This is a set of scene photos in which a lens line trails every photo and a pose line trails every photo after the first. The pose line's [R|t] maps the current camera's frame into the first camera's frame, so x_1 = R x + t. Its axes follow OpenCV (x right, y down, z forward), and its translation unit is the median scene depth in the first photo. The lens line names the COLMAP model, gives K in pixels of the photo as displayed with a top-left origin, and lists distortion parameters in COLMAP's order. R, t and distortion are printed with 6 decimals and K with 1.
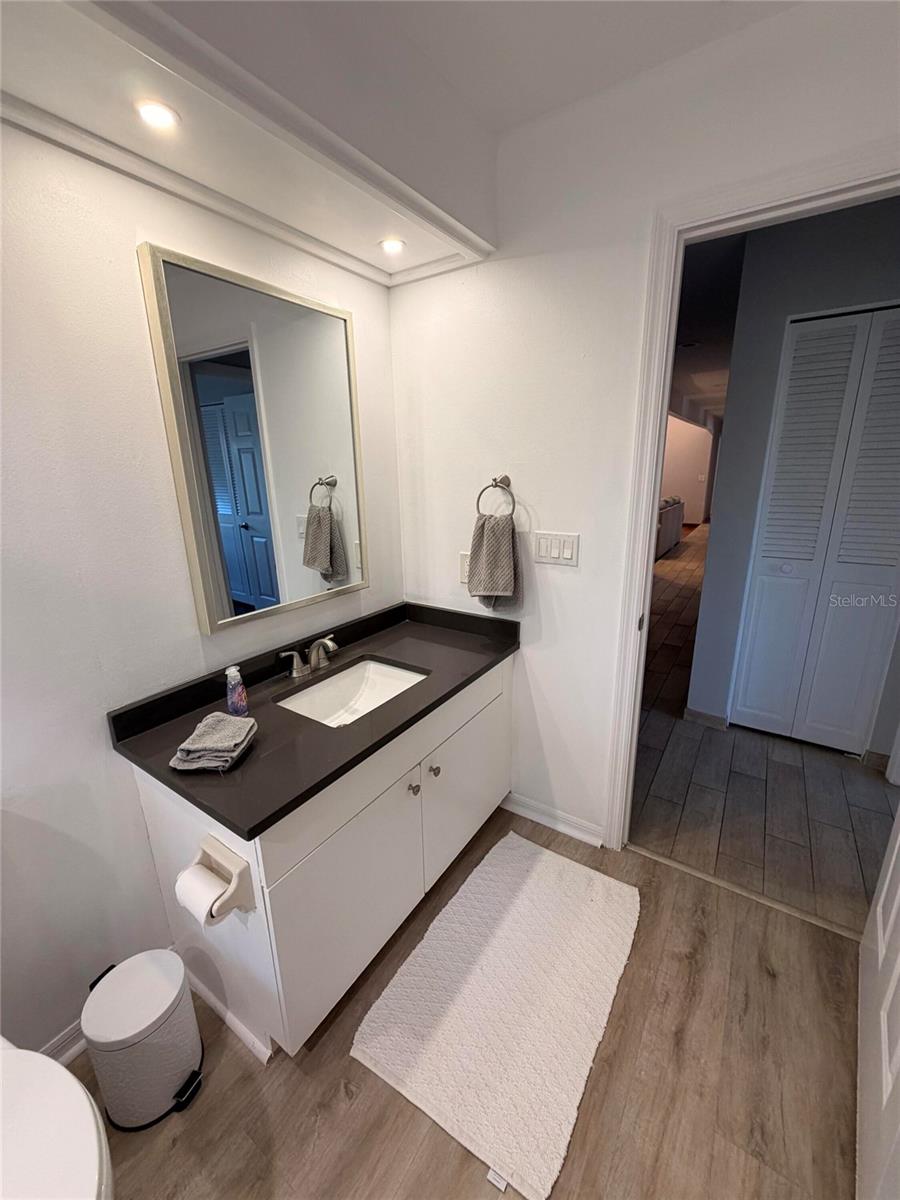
lens RADIAL K [[477.5, 0, 451.1], [0, 477.5, 598.6], [0, 0, 1]] dist [-0.000134, 0.000092]
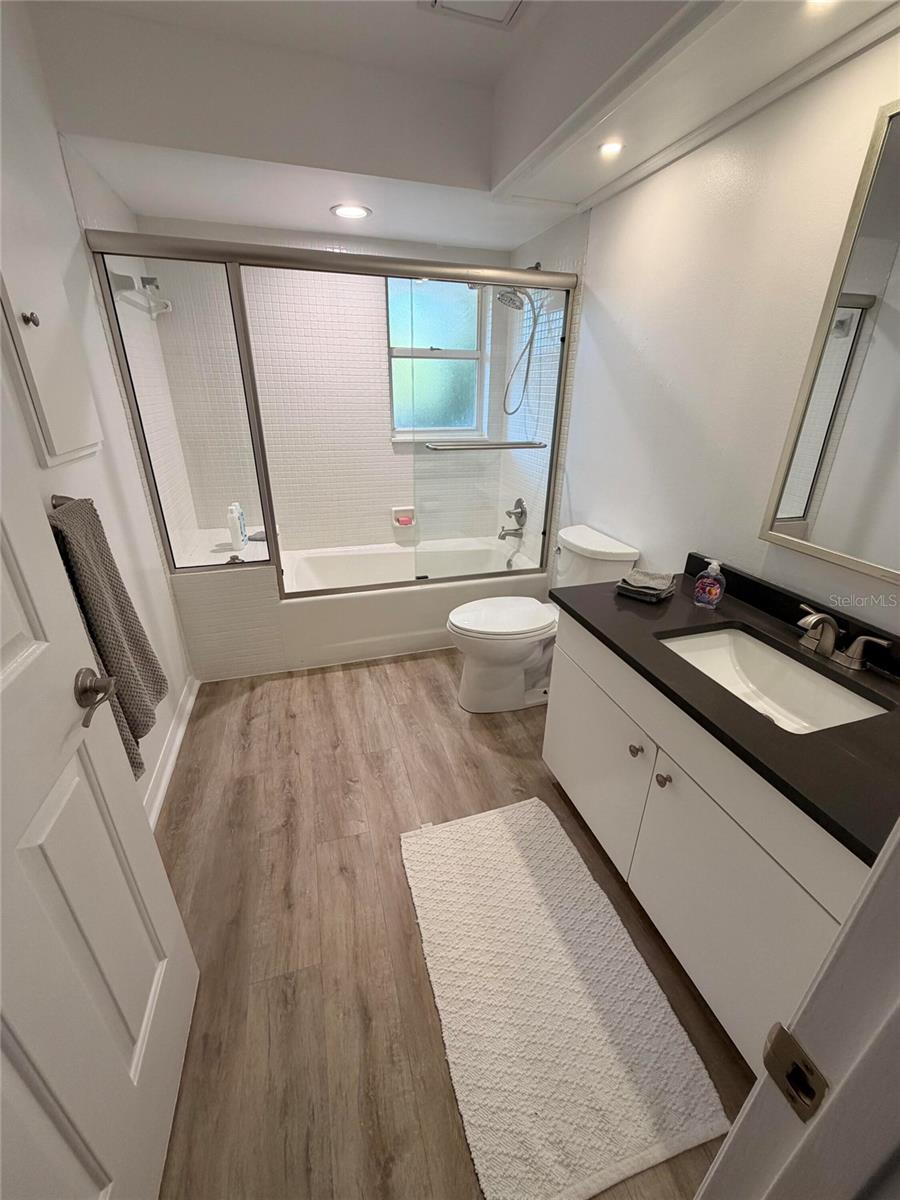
lens RADIAL K [[477.5, 0, 451.1], [0, 477.5, 598.6], [0, 0, 1]] dist [-0.000134, 0.000092]
pose [[-0.637727, 0.320392, -0.700466, 0.734107], [-0.204909, 0.806051, 0.555242, -0.273506], [0.742507, 0.497625, -0.448390, 1.093609]]
